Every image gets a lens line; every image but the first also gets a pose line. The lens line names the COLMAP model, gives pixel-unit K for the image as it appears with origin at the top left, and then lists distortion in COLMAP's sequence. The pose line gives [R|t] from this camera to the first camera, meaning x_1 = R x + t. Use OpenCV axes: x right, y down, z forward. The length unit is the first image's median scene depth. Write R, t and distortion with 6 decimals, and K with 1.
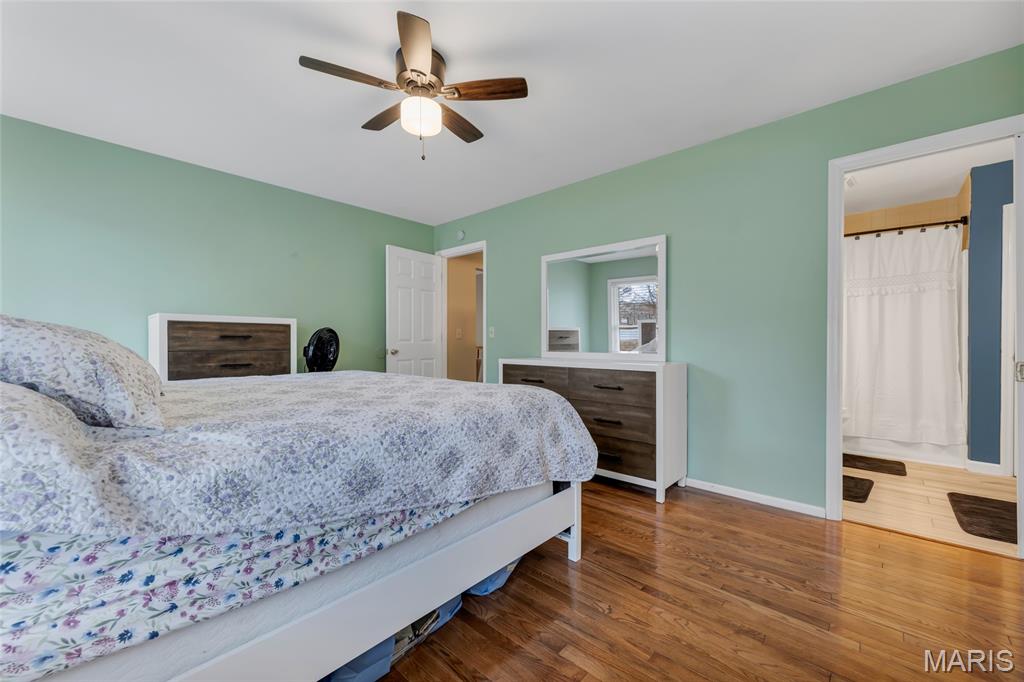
lens RADIAL K [[408.0, 0, 514.0], [0, 408.0, 337.7], [0, 0, 1]] dist [0.003760, -0.000327]
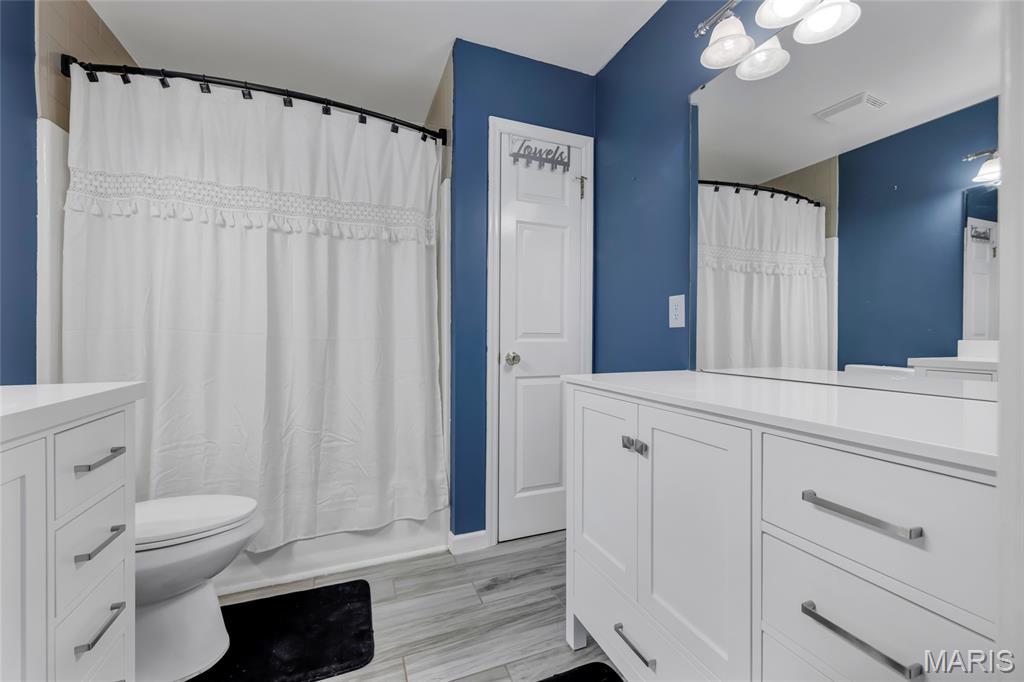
lens RADIAL K [[408.0, 0, 514.0], [0, 408.0, 337.7], [0, 0, 1]] dist [0.003760, -0.000327]
pose [[0.451703, -0.004511, 0.892157, 0.584737], [-0.003452, 0.999971, 0.006804, 0.011224], [-0.892162, -0.006153, 0.451674, 0.611655]]
